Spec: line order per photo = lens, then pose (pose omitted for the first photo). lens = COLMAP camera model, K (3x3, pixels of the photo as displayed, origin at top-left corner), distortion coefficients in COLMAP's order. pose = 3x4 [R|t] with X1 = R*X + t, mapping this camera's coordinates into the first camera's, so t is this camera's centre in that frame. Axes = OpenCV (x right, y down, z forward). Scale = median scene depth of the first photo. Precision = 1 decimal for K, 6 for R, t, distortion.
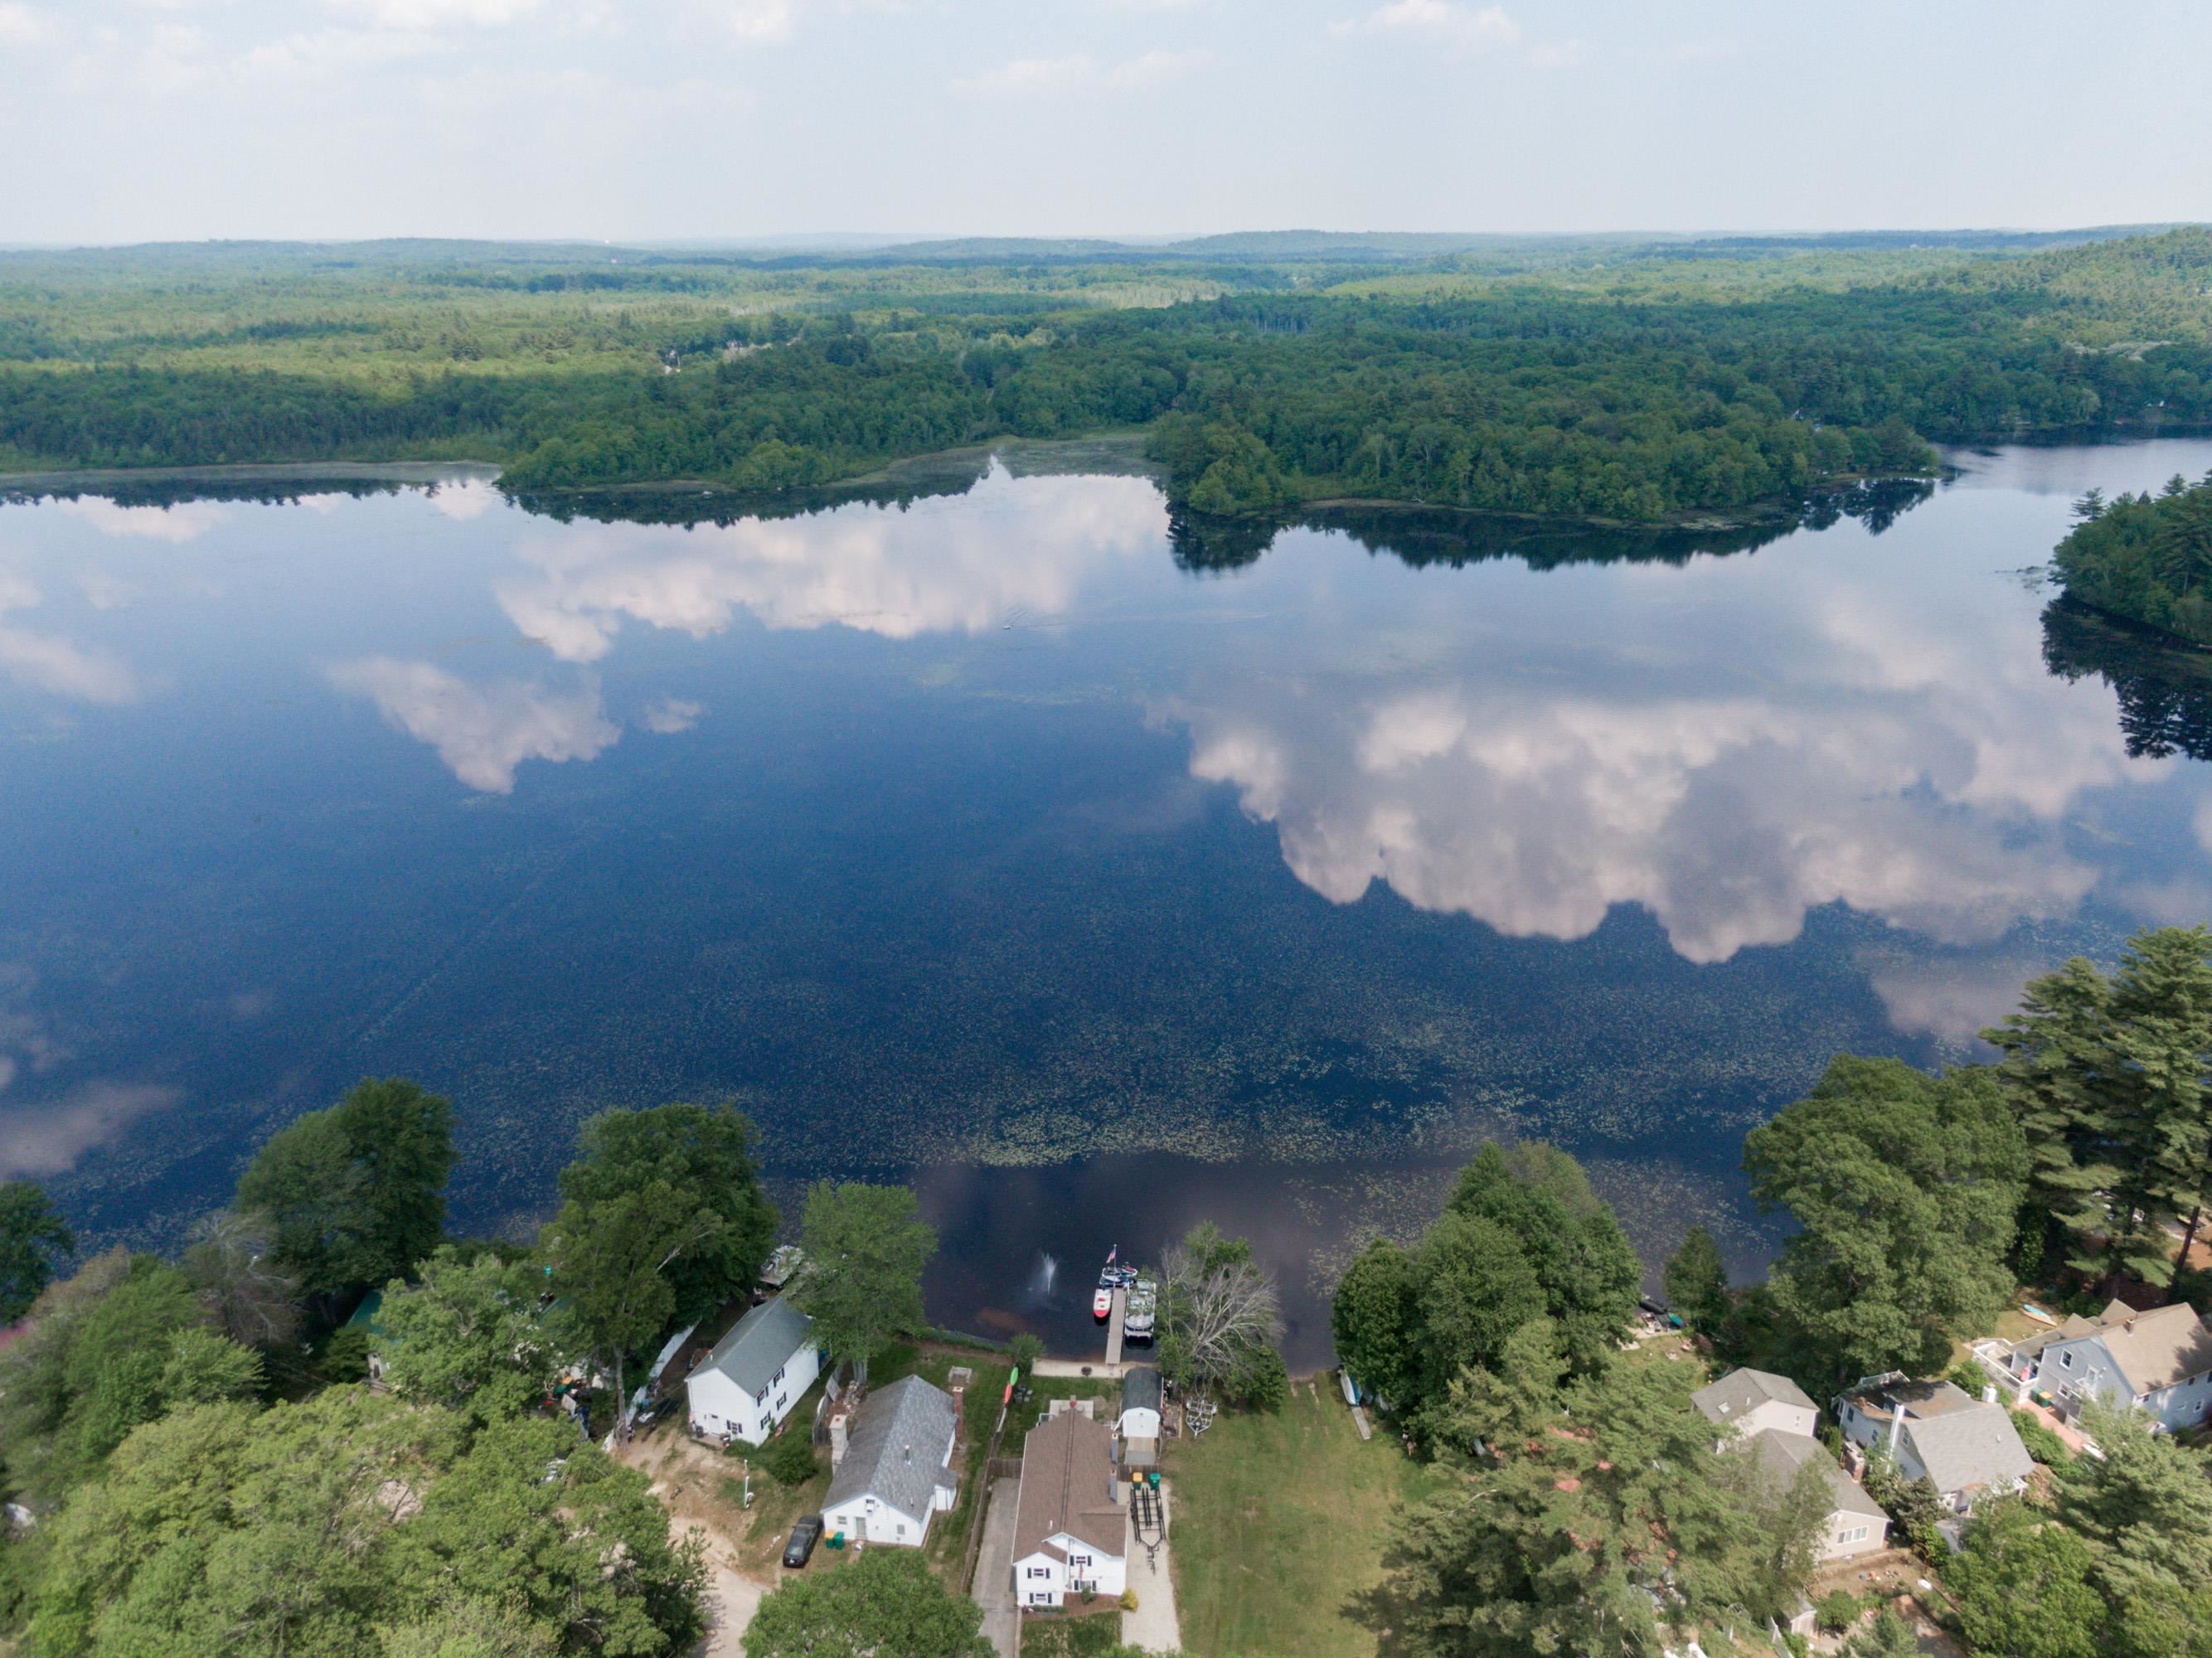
lens RADIAL K [[1599.1, 0, 1097.1], [0, 1599.1, 826.6], [0, 0, 1]] dist [0.031169, -0.040010]
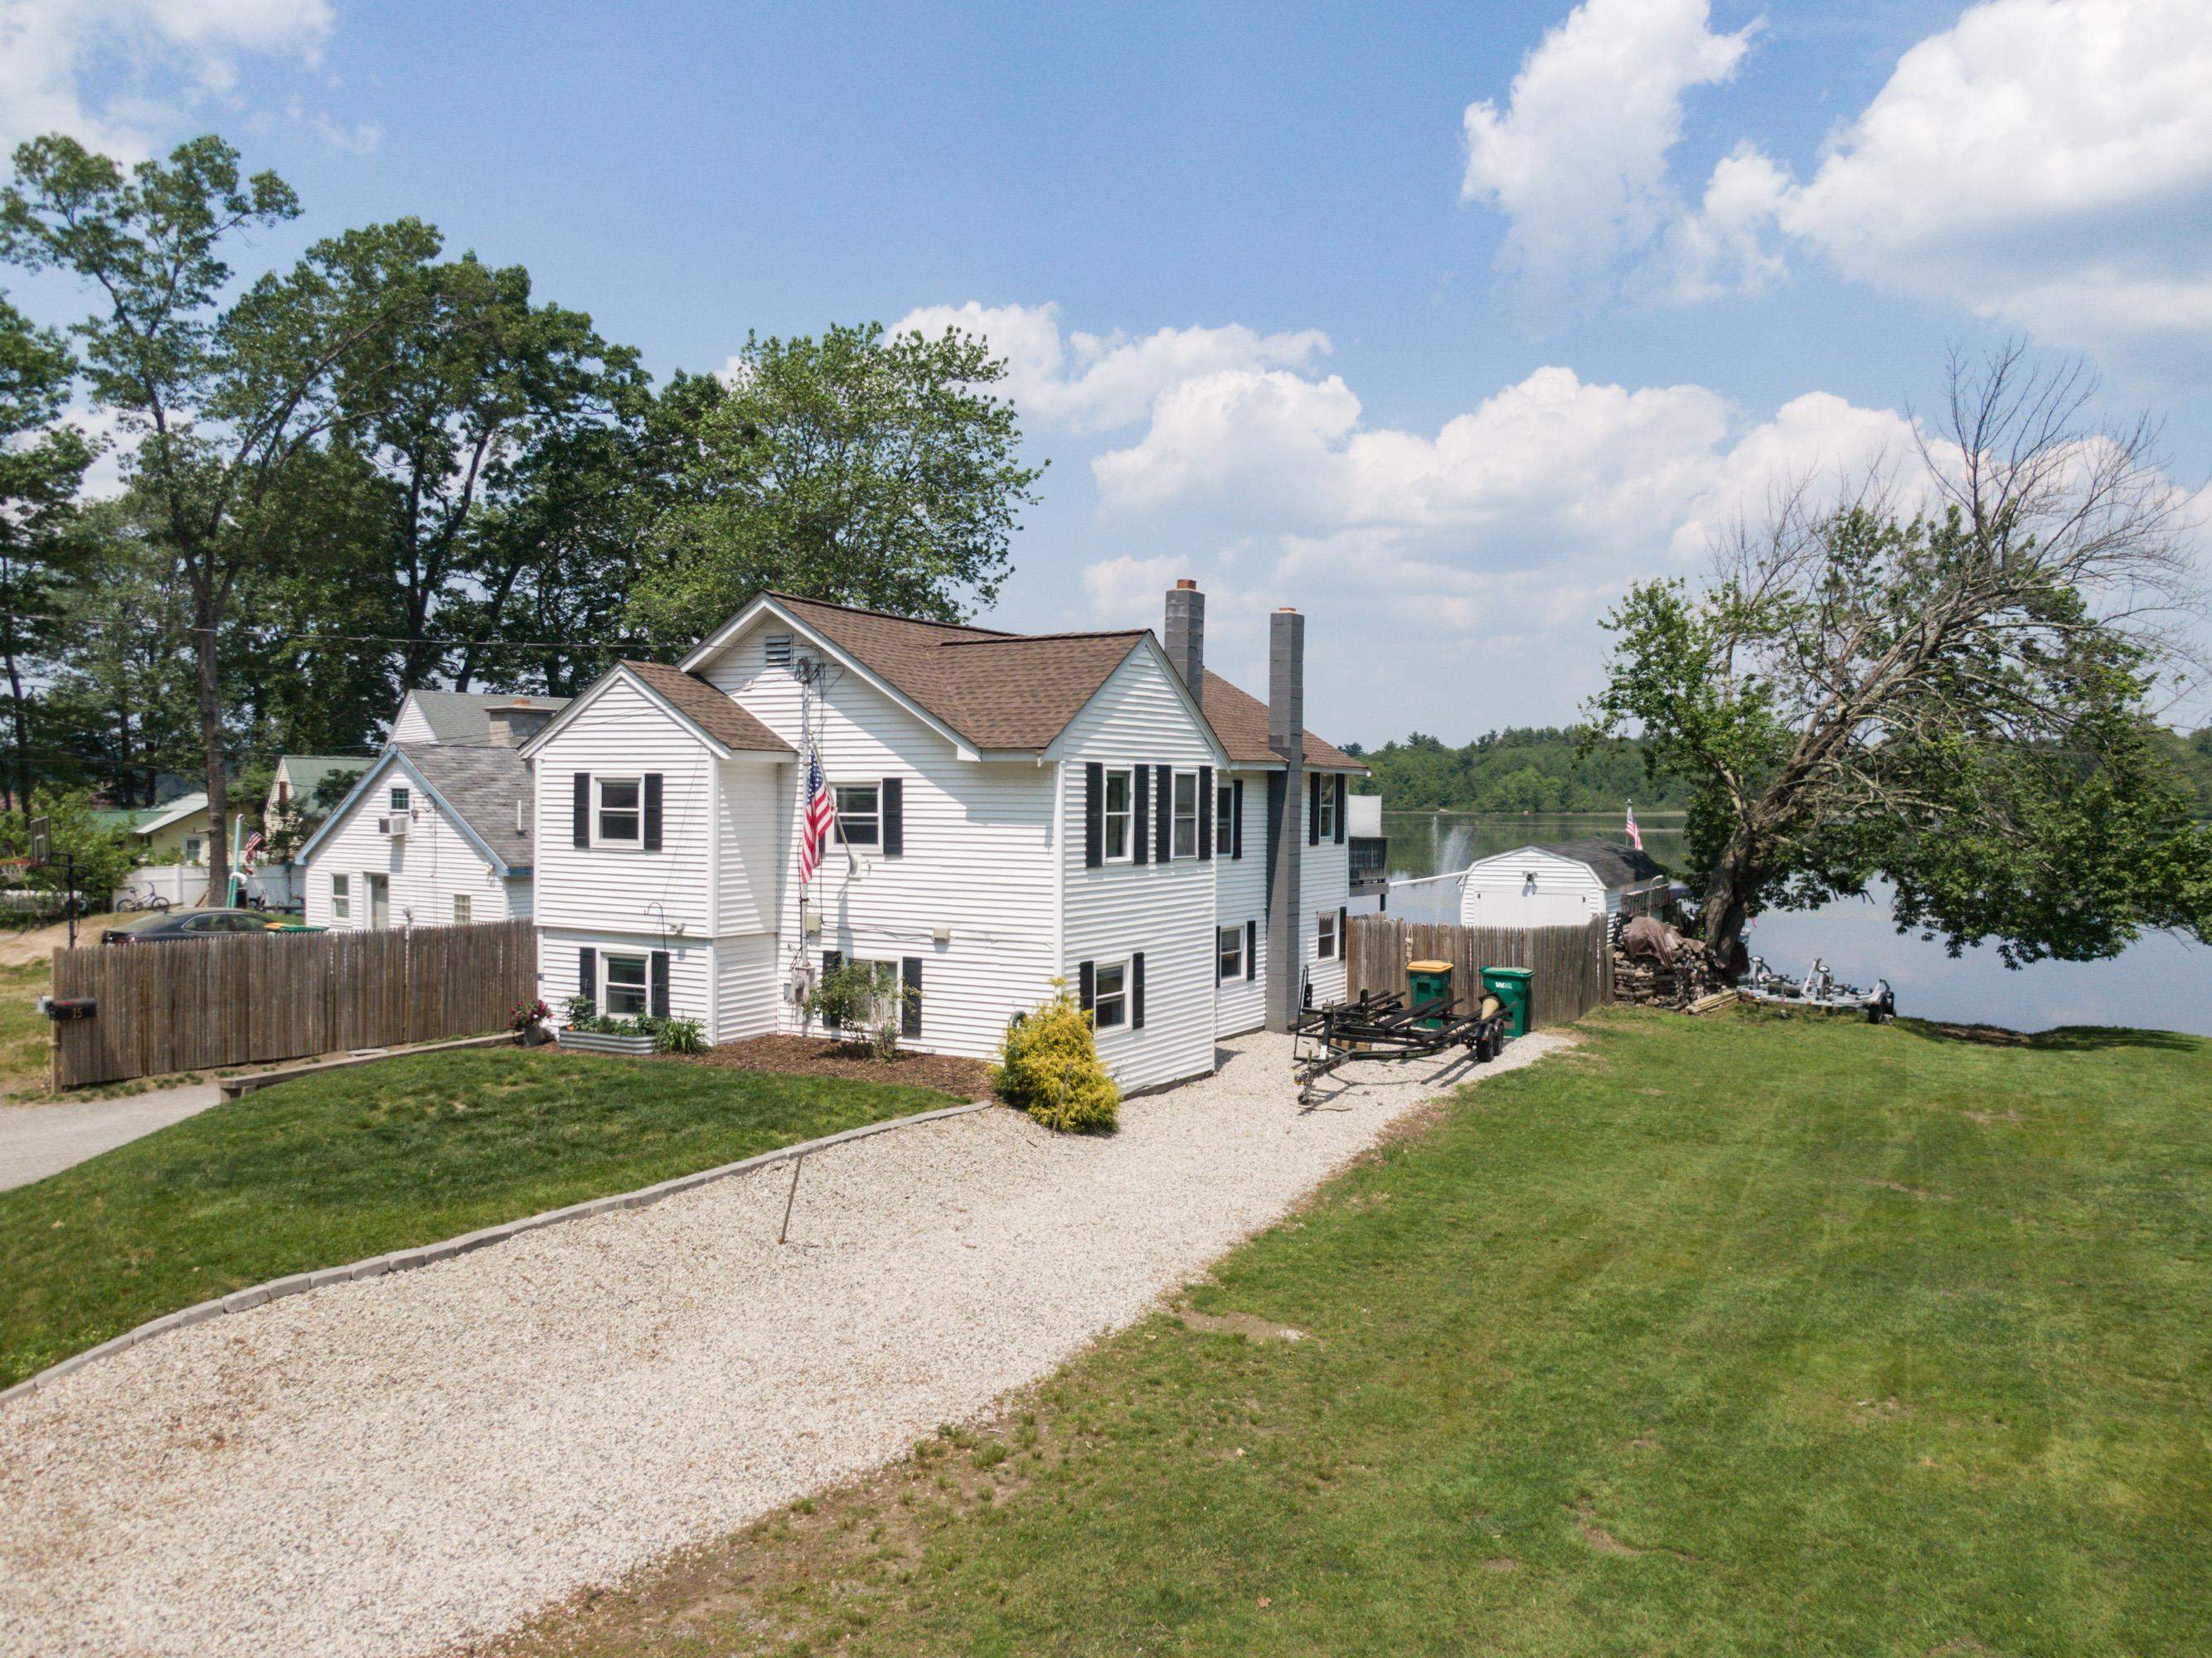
lens RADIAL K [[1677.4, 0, 1108.9], [0, 1677.4, 819.8], [0, 0, 1]] dist [0.002181, -0.000946]
pose [[0.886435, 0.027654, -0.462026, 0.063773], [-0.178366, 0.941526, -0.285856, 0.314074], [0.427105, 0.335803, 0.839534, 0.529608]]
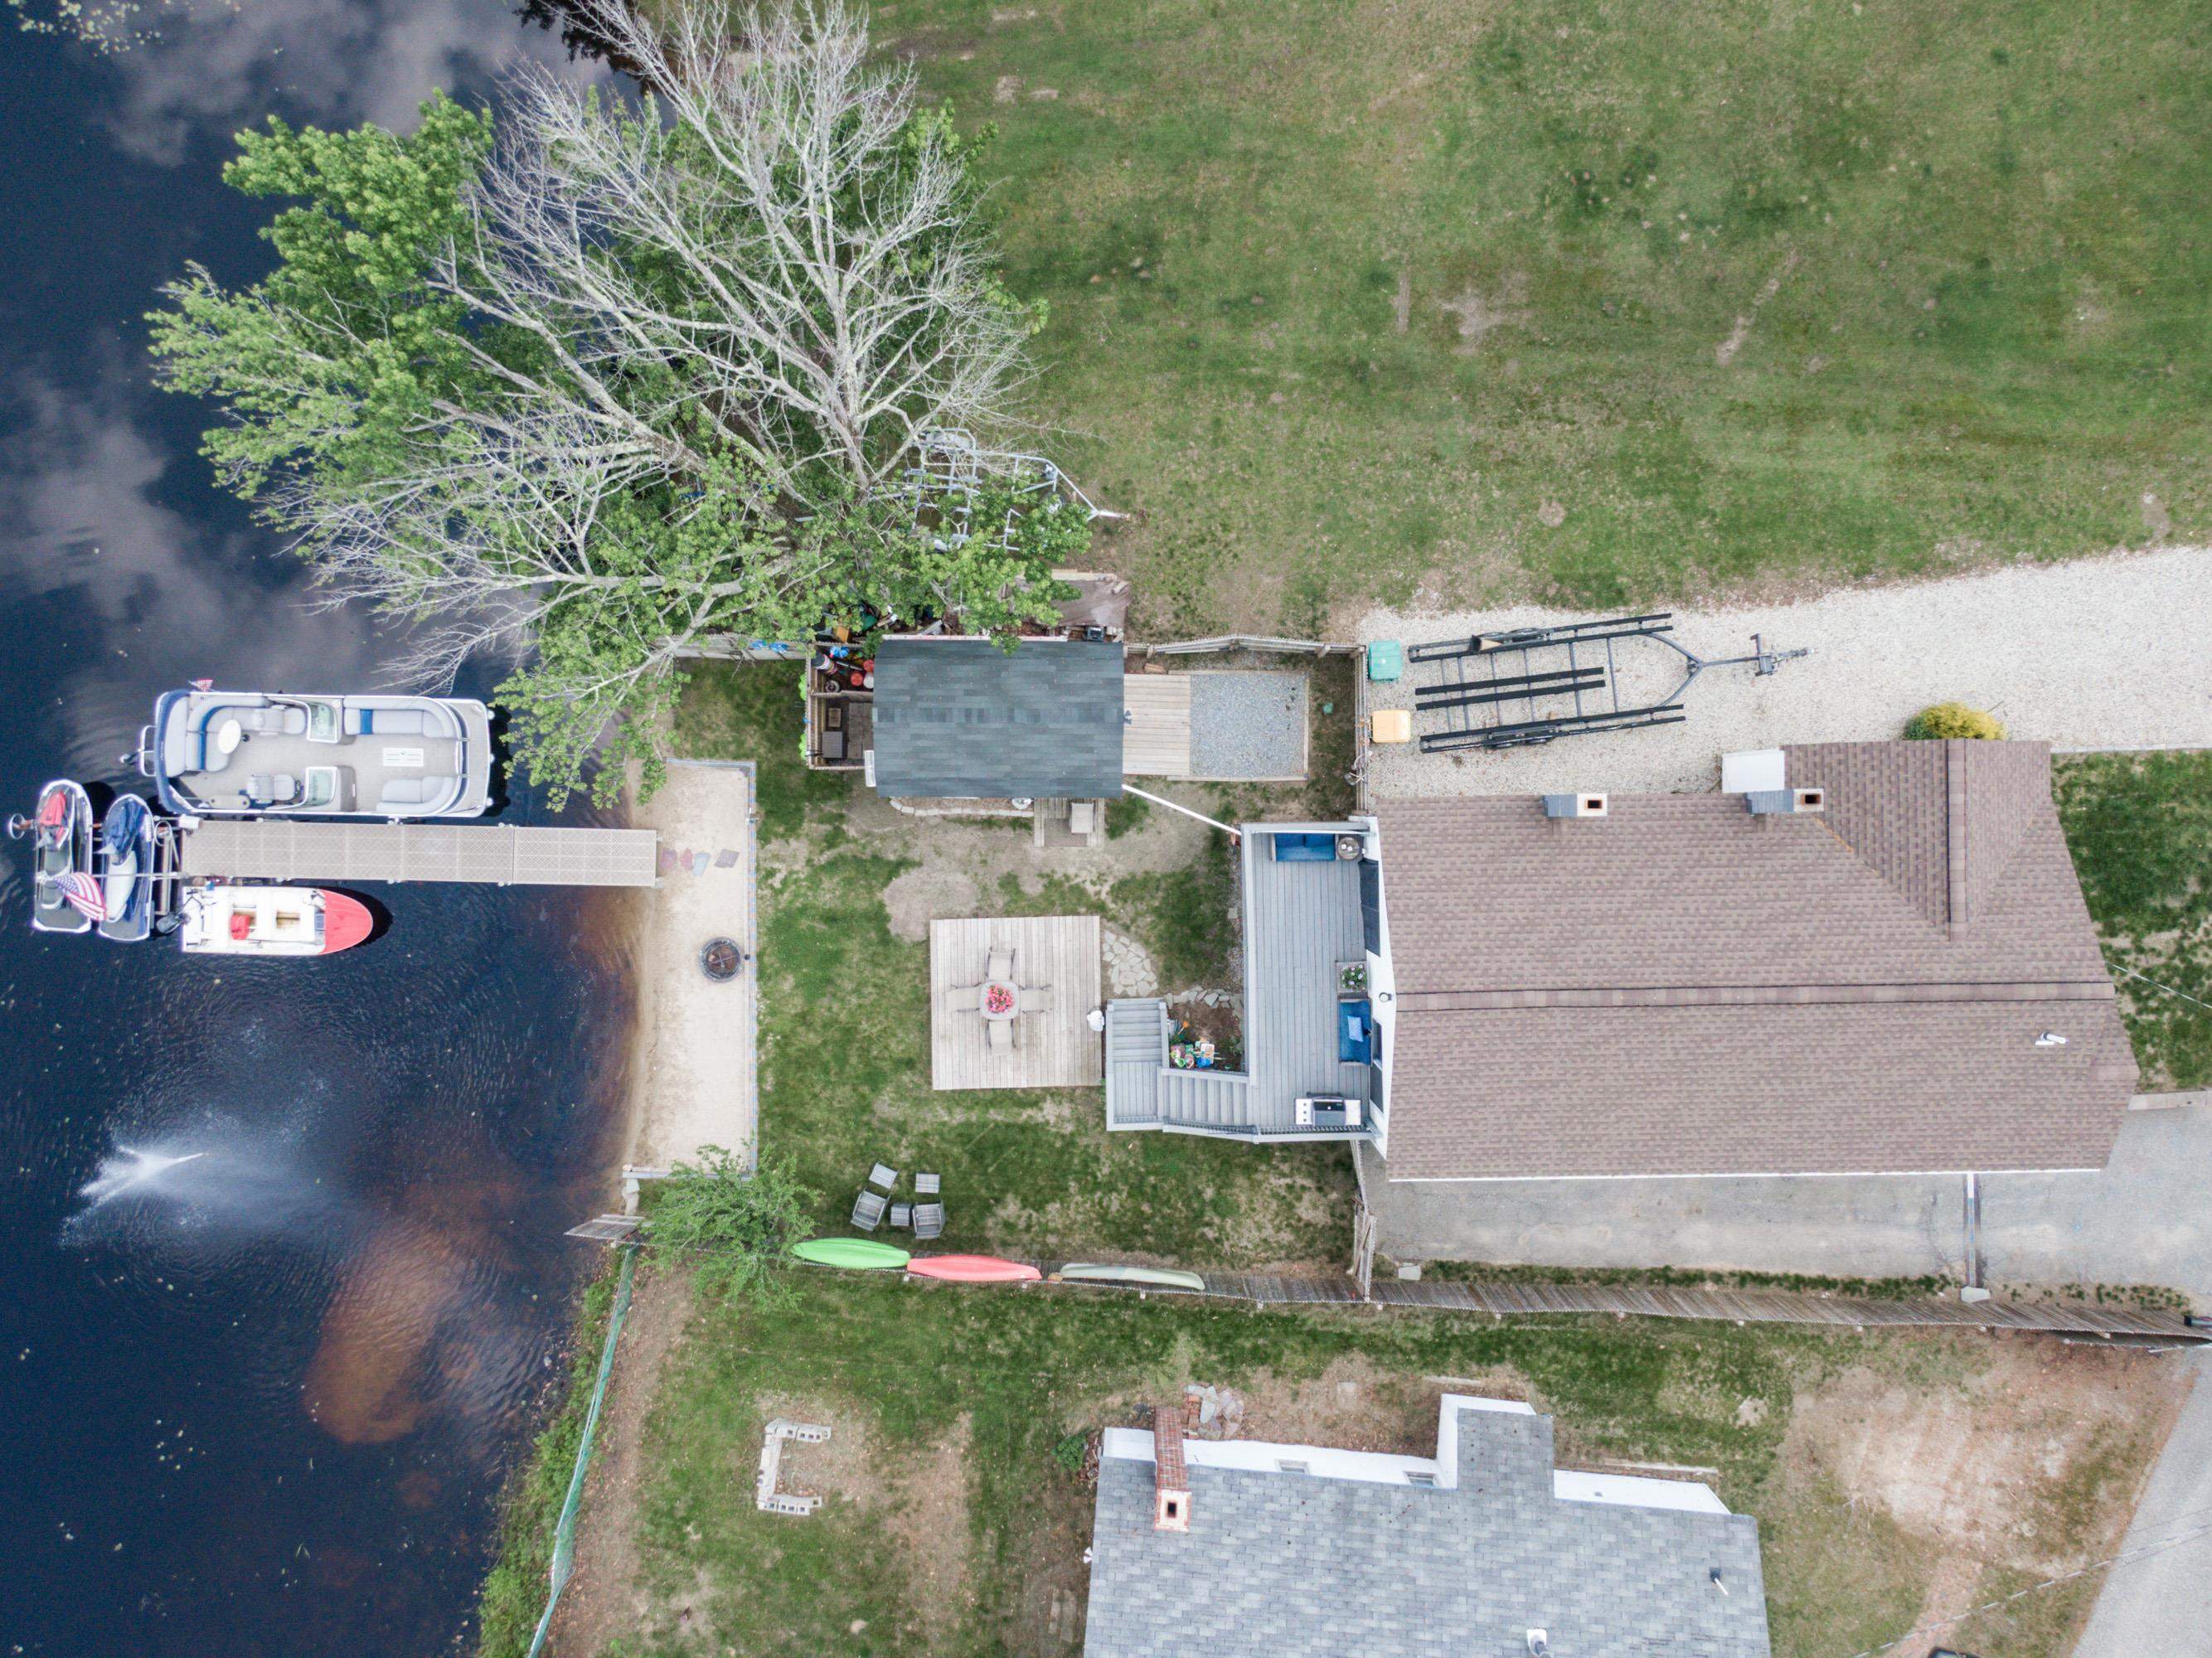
lens RADIAL K [[1734.2, 0, 1105.4], [0, 1734.2, 817.8], [0, 0, 1]] dist [0.005151, -0.001745]
pose [[-0.060186, -0.998185, 0.002156, 0.008474], [0.356193, -0.019459, 0.934210, 0.083032], [-0.932472, 0.056995, 0.356717, 0.642849]]
